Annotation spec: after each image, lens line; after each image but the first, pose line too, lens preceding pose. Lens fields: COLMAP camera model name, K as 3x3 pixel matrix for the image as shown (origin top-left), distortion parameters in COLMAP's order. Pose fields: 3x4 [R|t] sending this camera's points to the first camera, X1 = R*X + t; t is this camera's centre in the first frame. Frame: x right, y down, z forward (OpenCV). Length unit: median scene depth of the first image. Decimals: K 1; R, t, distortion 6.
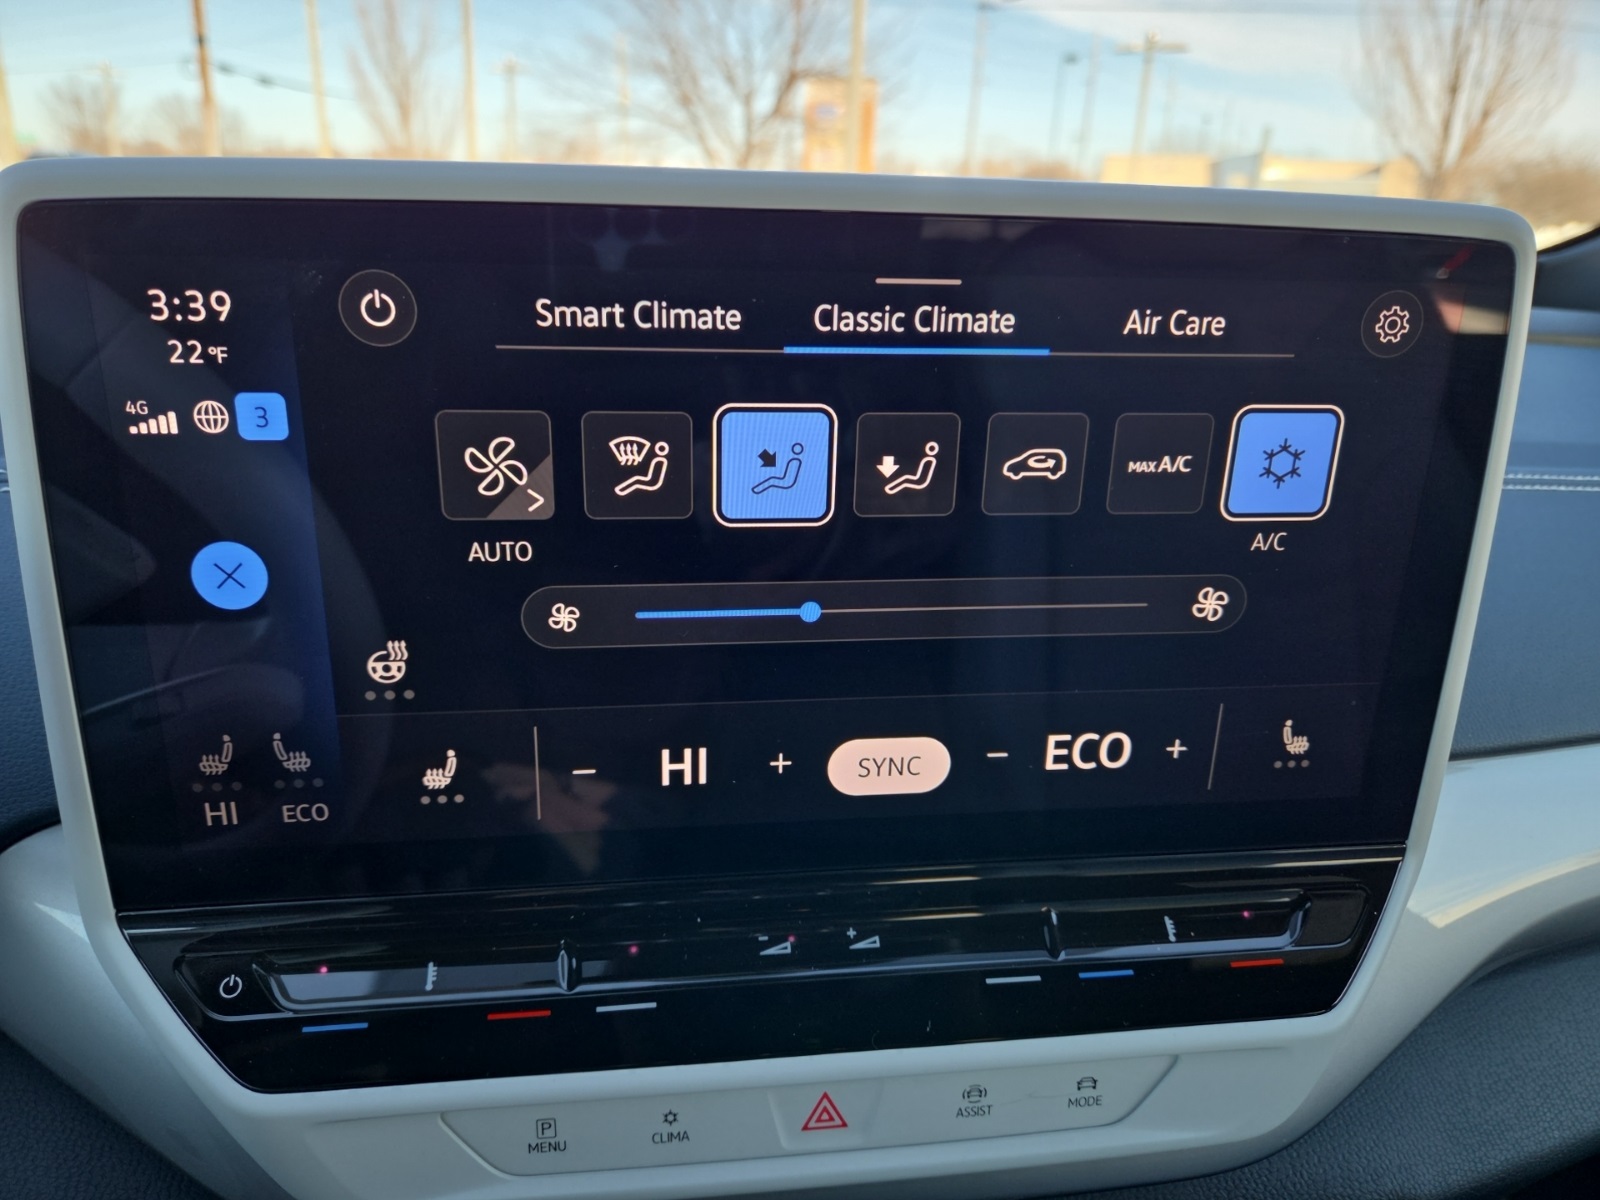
lens RADIAL K [[1106.1, 0, 807.5], [0, 1106.1, 592.9], [0, 0, 1]] dist [0.061875, -0.076116]
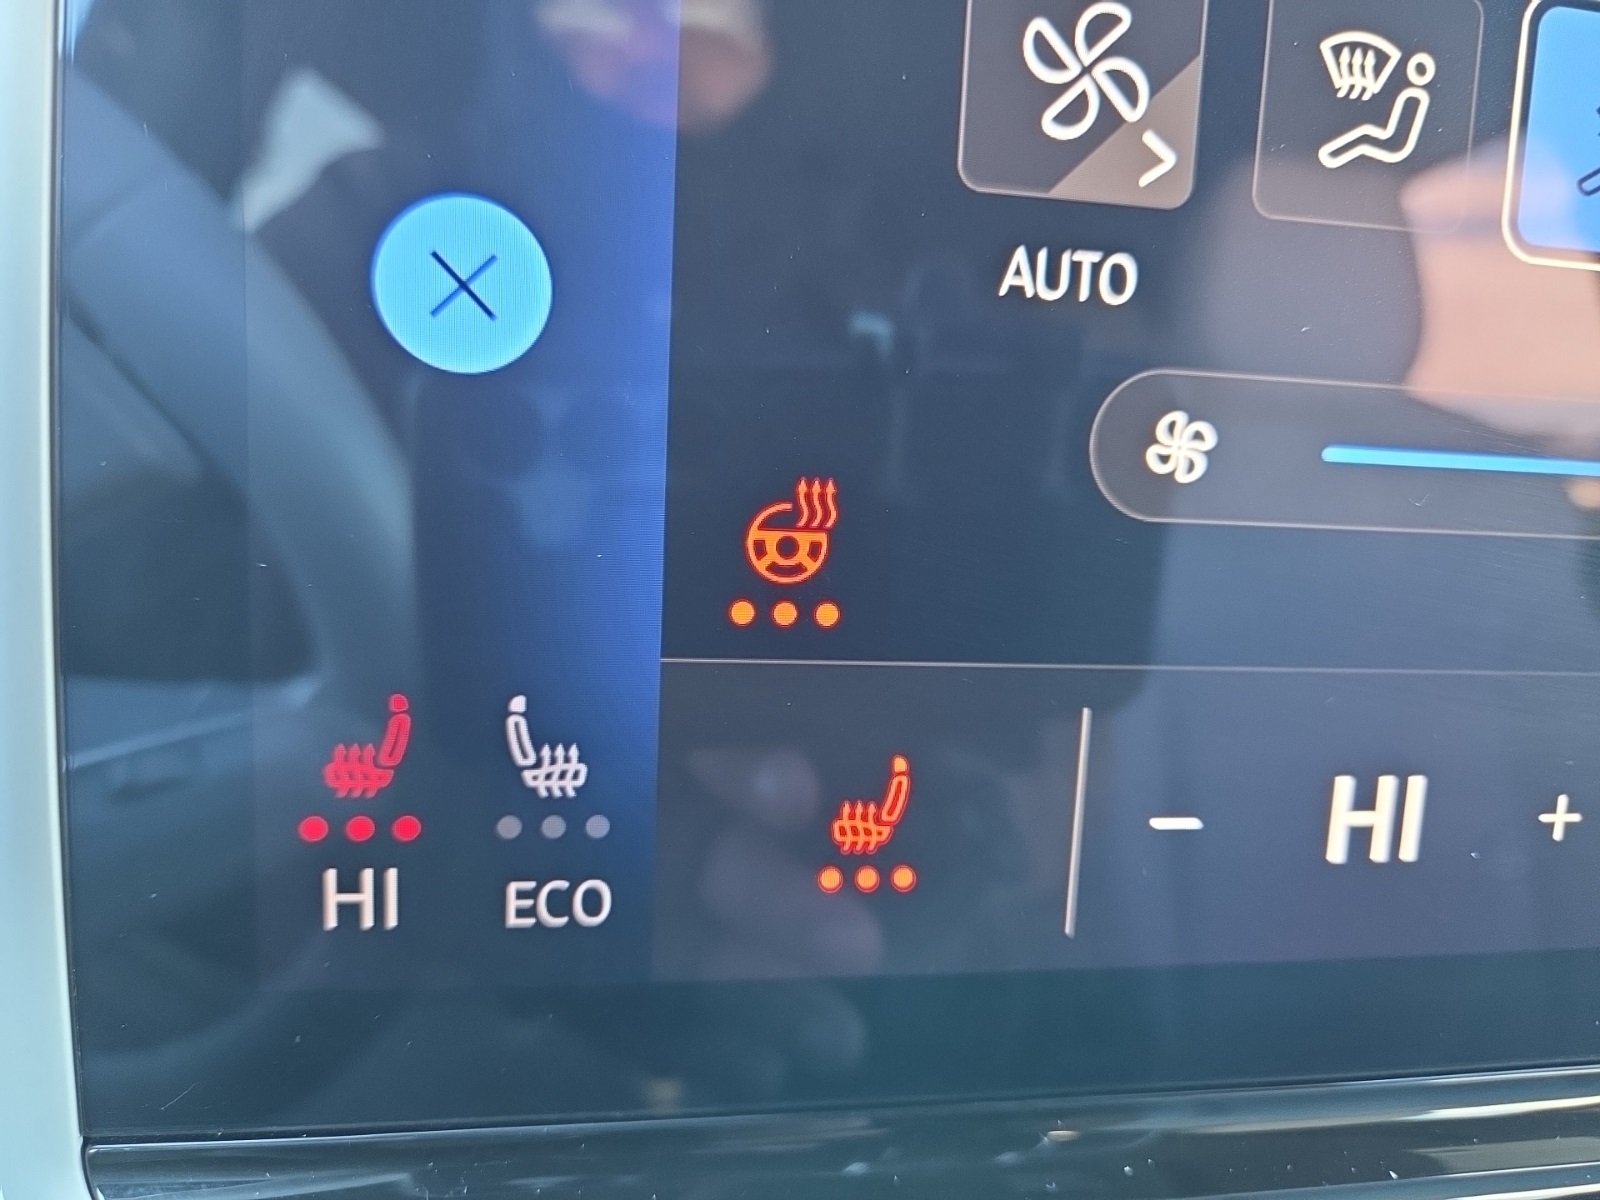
lens RADIAL K [[1067.0, 0, 834.4], [0, 1067.0, 602.5], [0, 0, 1]] dist [0.033616, -0.074808]
pose [[0.999474, 0.015863, 0.028272, -0.373185], [-0.009916, 0.979897, -0.199258, 0.171778], [-0.030864, 0.198873, 0.979539, 0.604497]]
